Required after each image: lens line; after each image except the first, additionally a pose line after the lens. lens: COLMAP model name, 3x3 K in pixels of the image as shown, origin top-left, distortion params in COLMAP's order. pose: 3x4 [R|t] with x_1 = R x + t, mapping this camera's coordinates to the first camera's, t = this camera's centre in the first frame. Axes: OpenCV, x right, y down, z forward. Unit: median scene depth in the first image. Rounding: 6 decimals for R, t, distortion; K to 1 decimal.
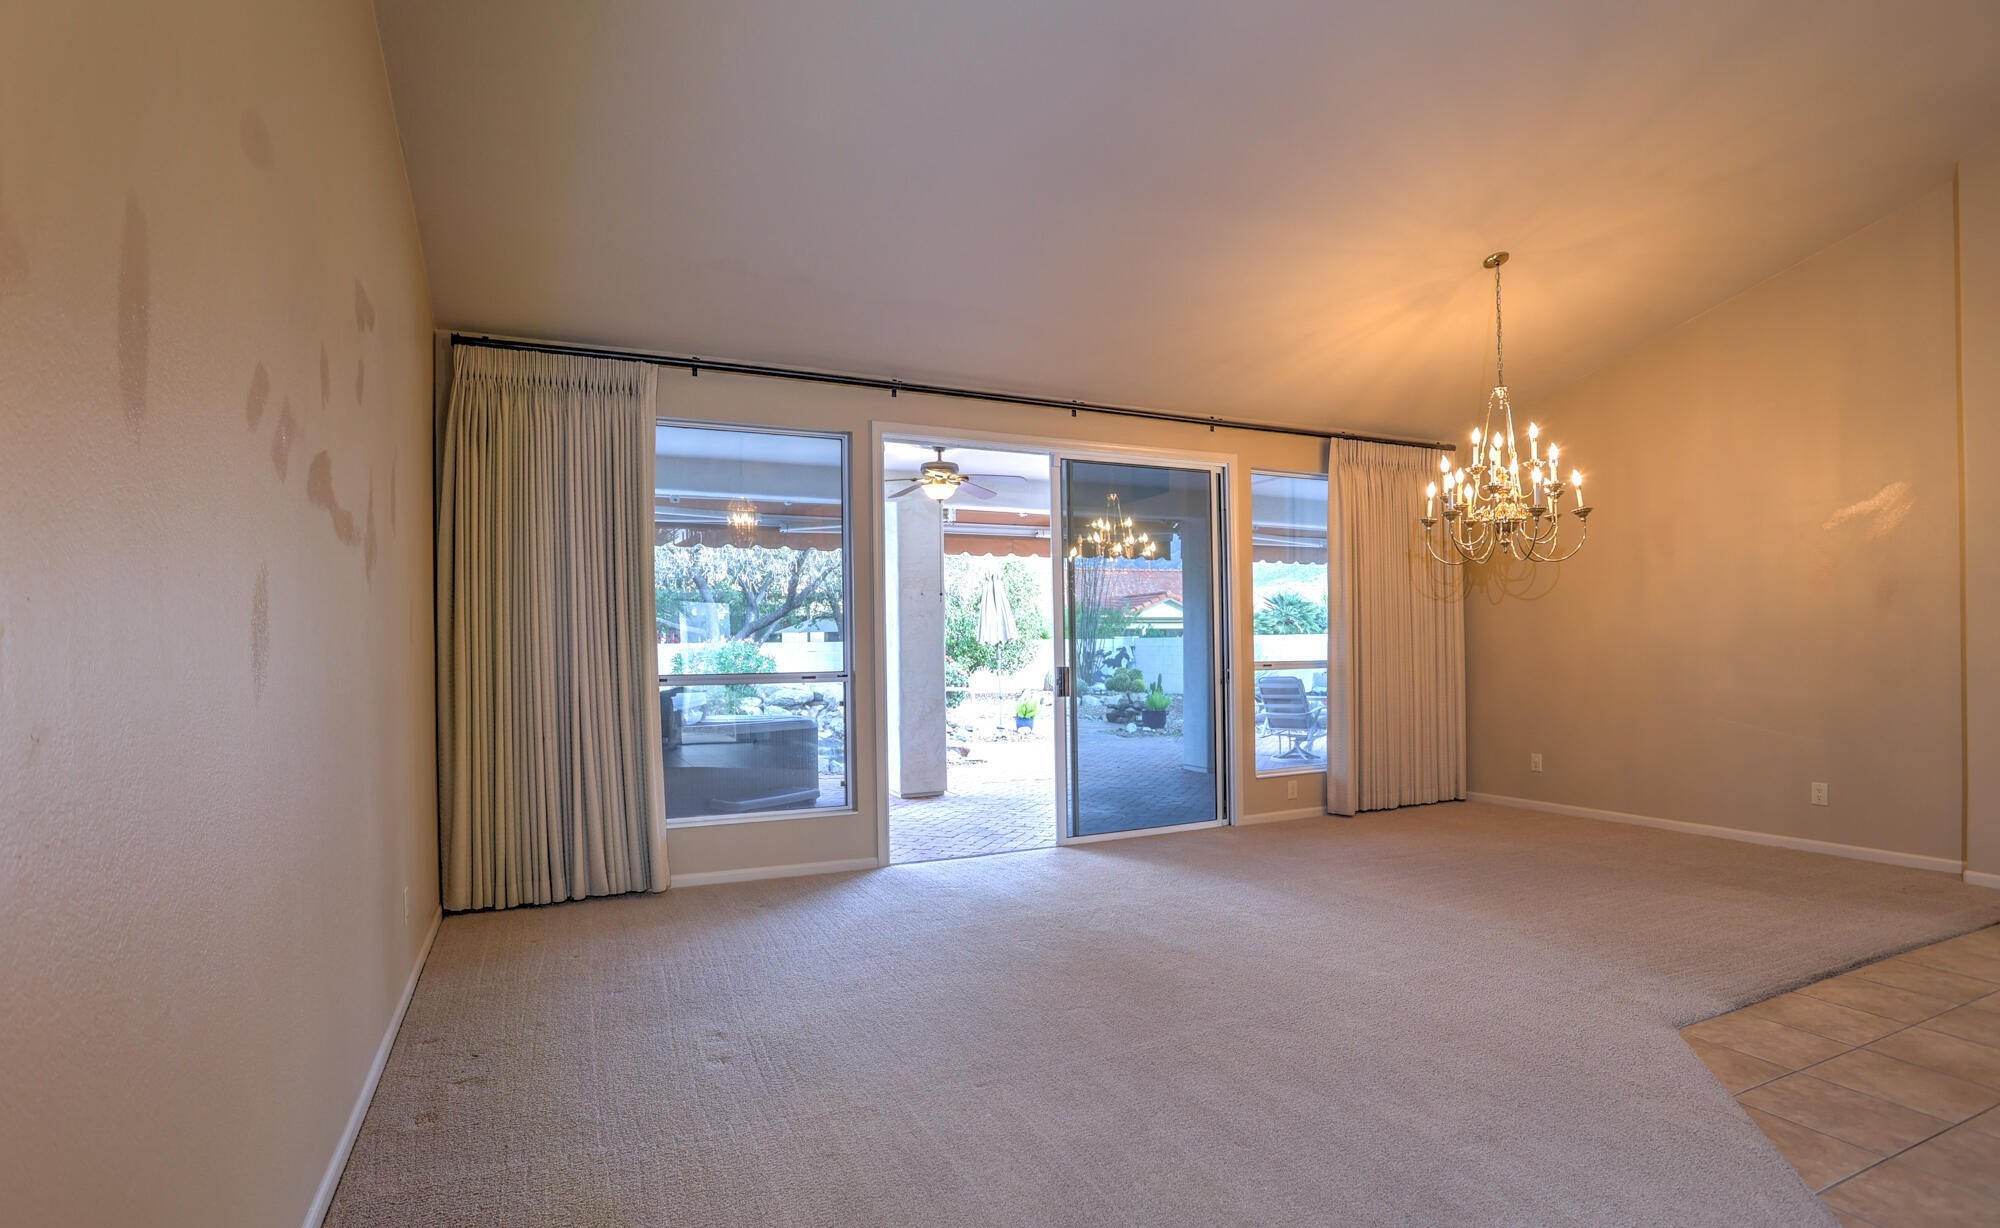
lens RADIAL K [[979.5, 0, 990.4], [0, 979.5, 651.9], [0, 0, 1]] dist [-0.074379, 0.033741]
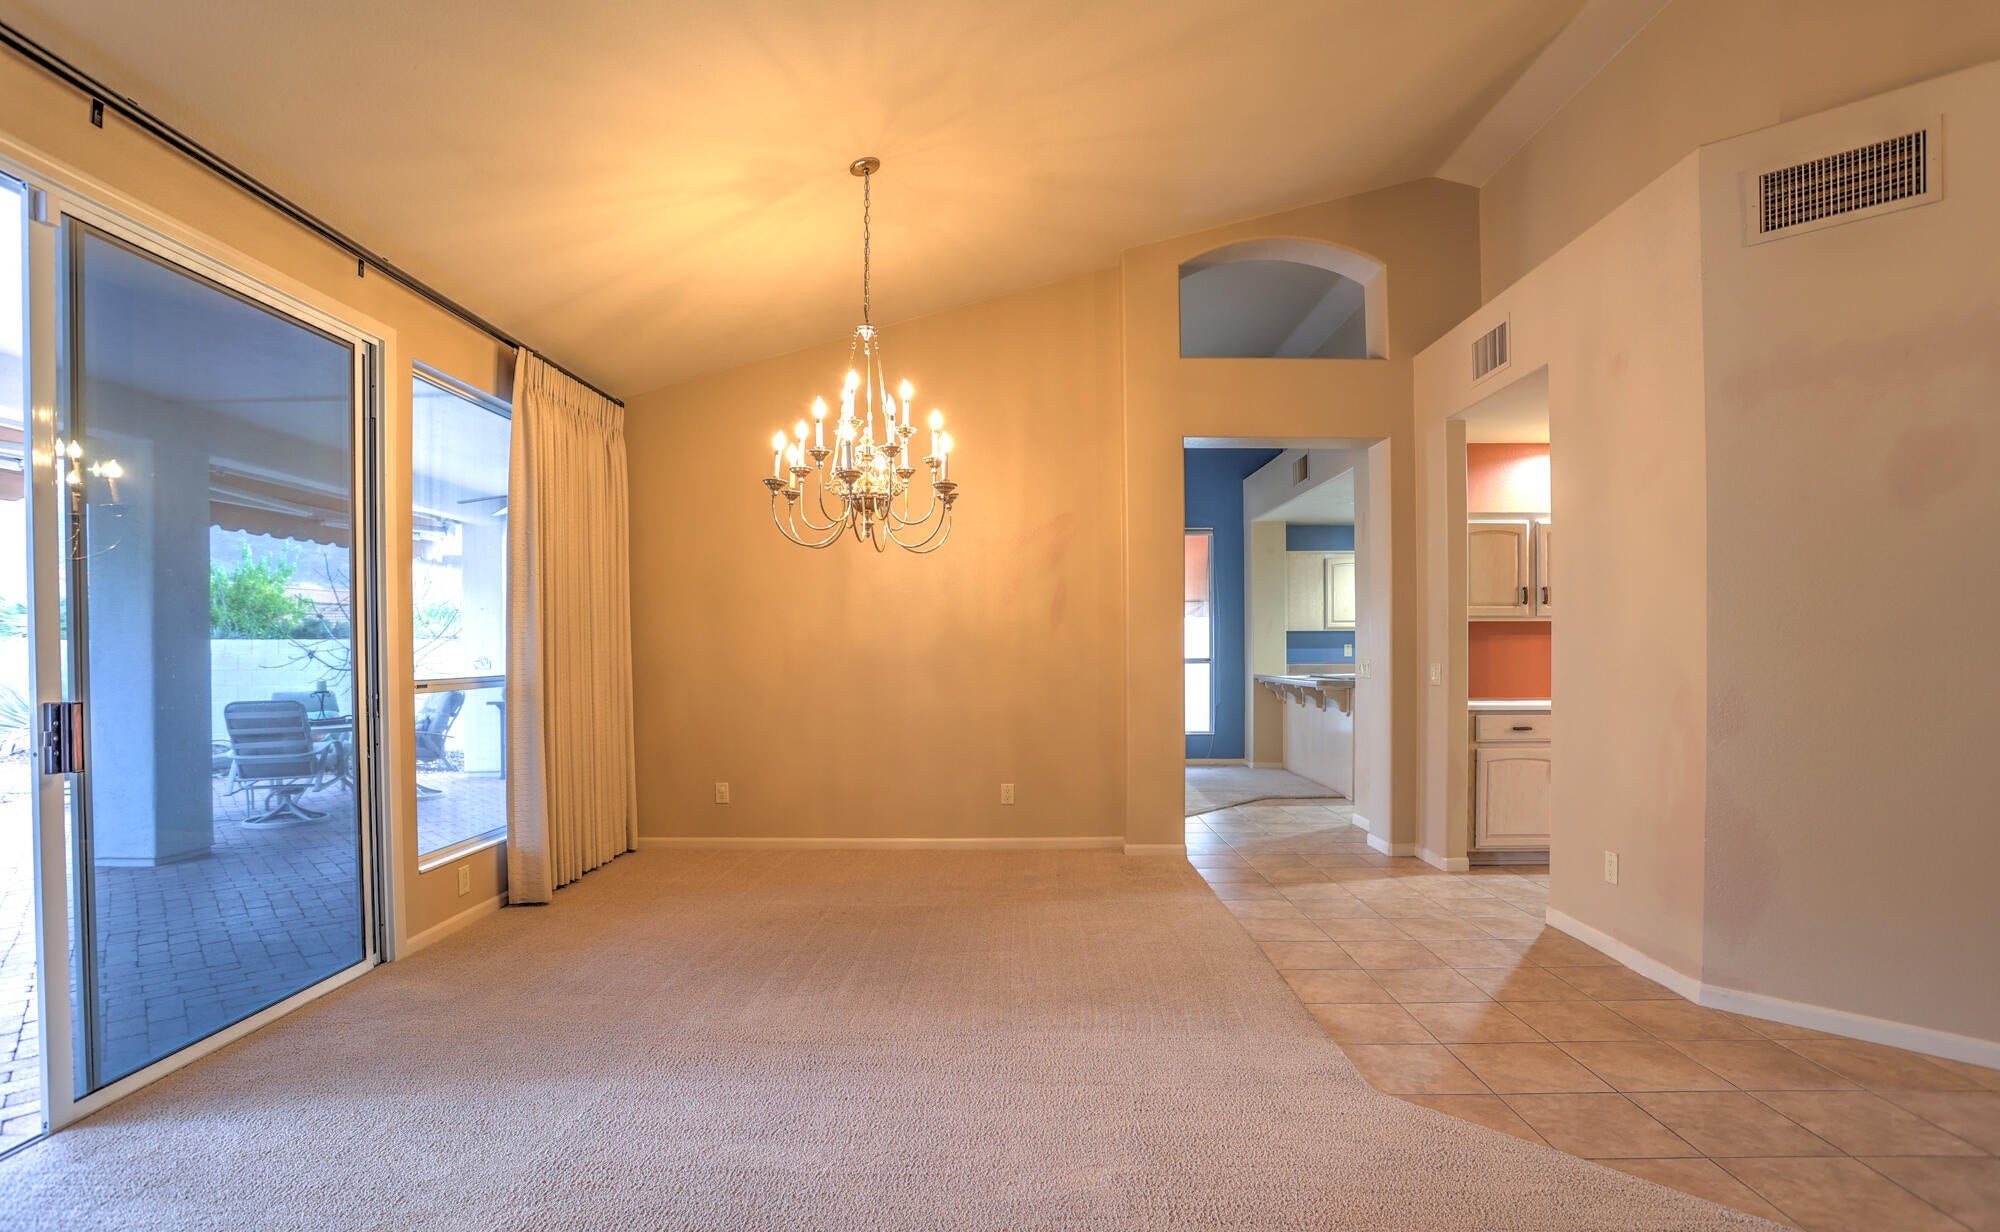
lens RADIAL K [[979.5, 0, 990.4], [0, 979.5, 653.9], [0, 0, 1]] dist [-0.074379, 0.033741]
pose [[0.443993, 0.003113, 0.896025, -0.105189], [0.004752, 0.999972, -0.005829, -0.001599], [-0.896018, 0.006846, 0.443965, 0.424558]]
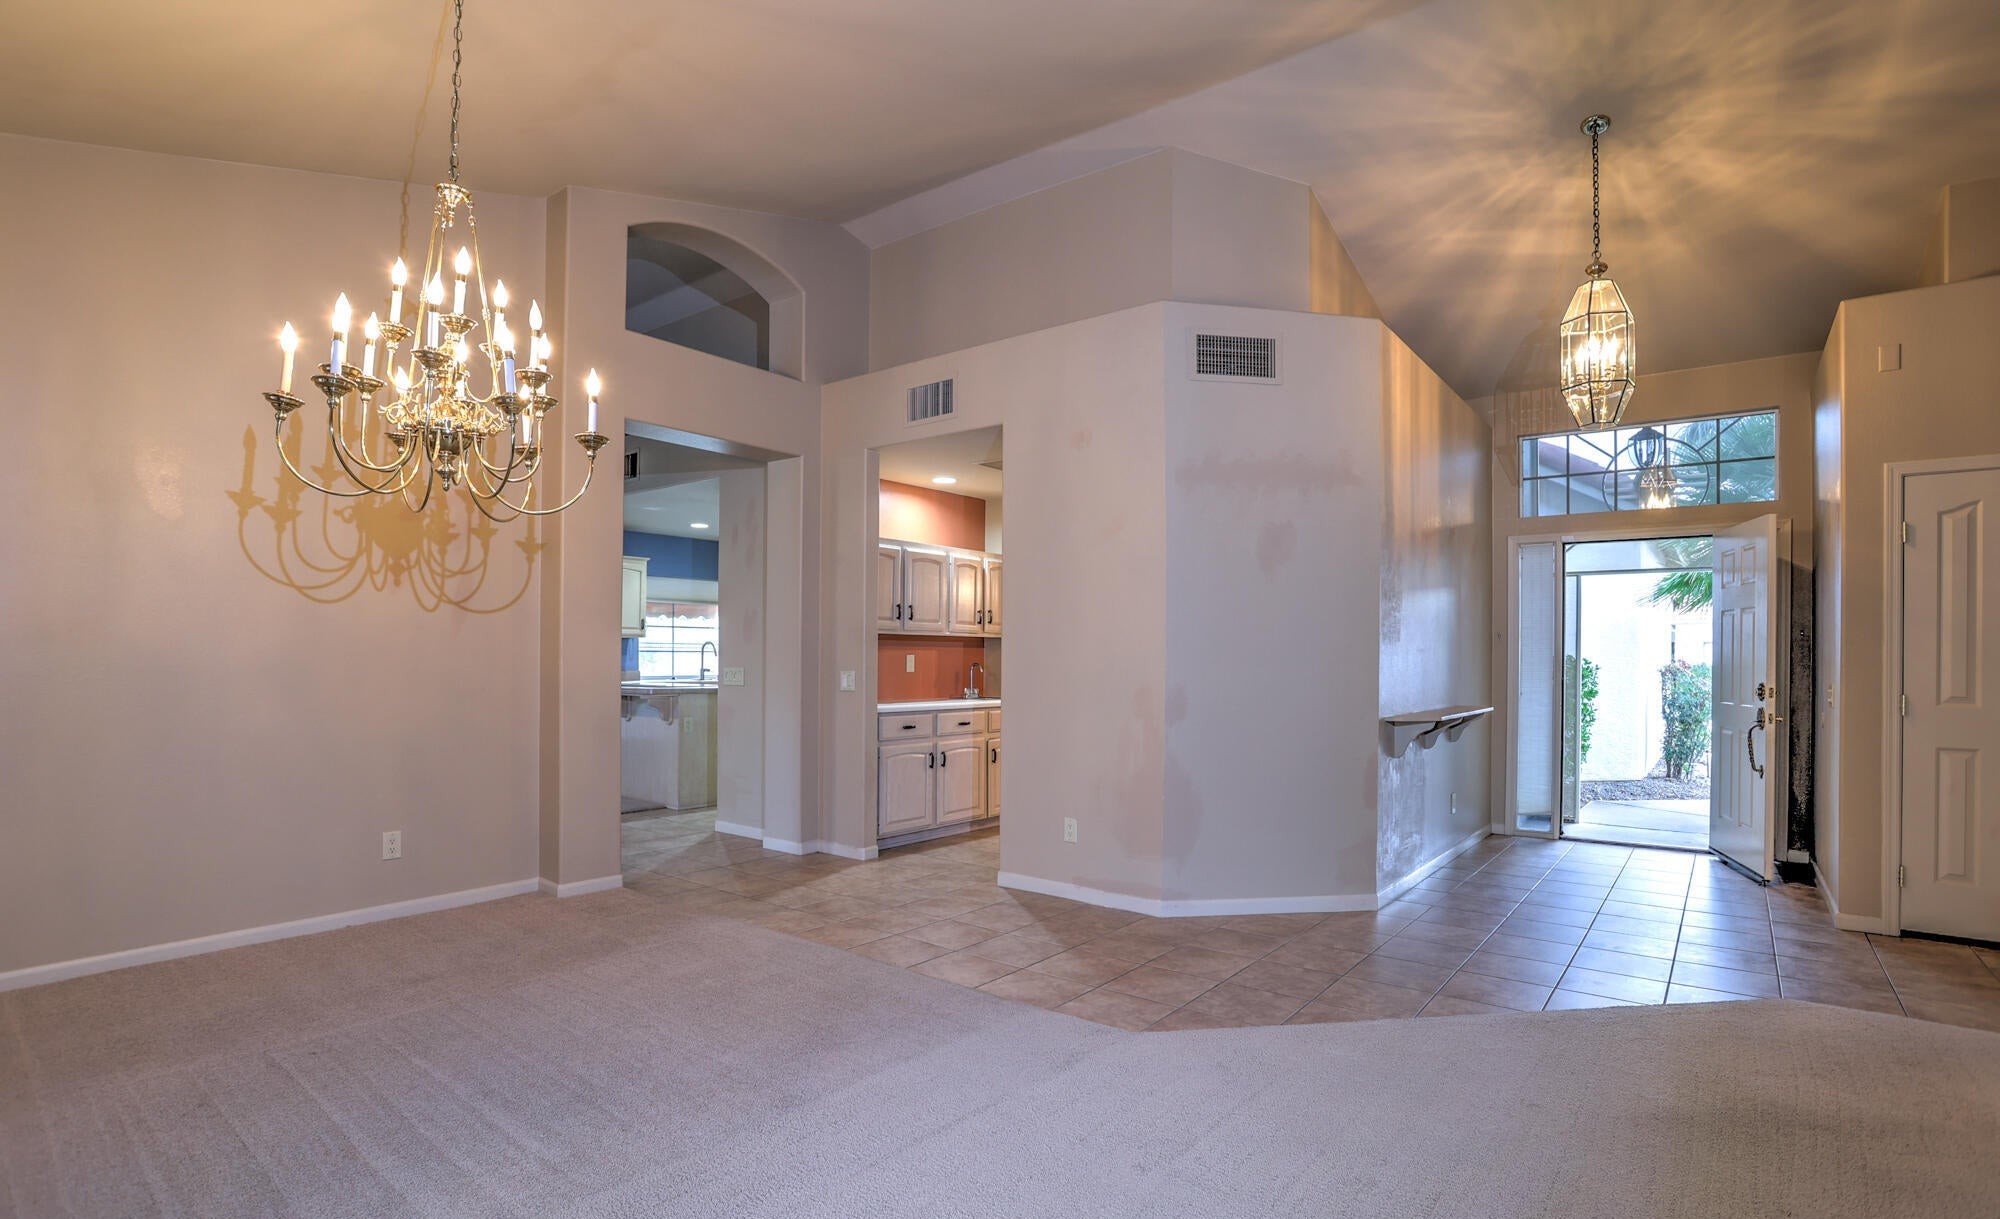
lens RADIAL K [[982.7, 0, 998.3], [0, 982.7, 649.1], [0, 0, 1]] dist [-0.053052, 0.000429]
pose [[-0.462833, 0.014915, 0.886320, -0.071149], [0.002389, 0.999876, -0.015579, -0.002115], [-0.886442, -0.005093, -0.462811, 0.750601]]
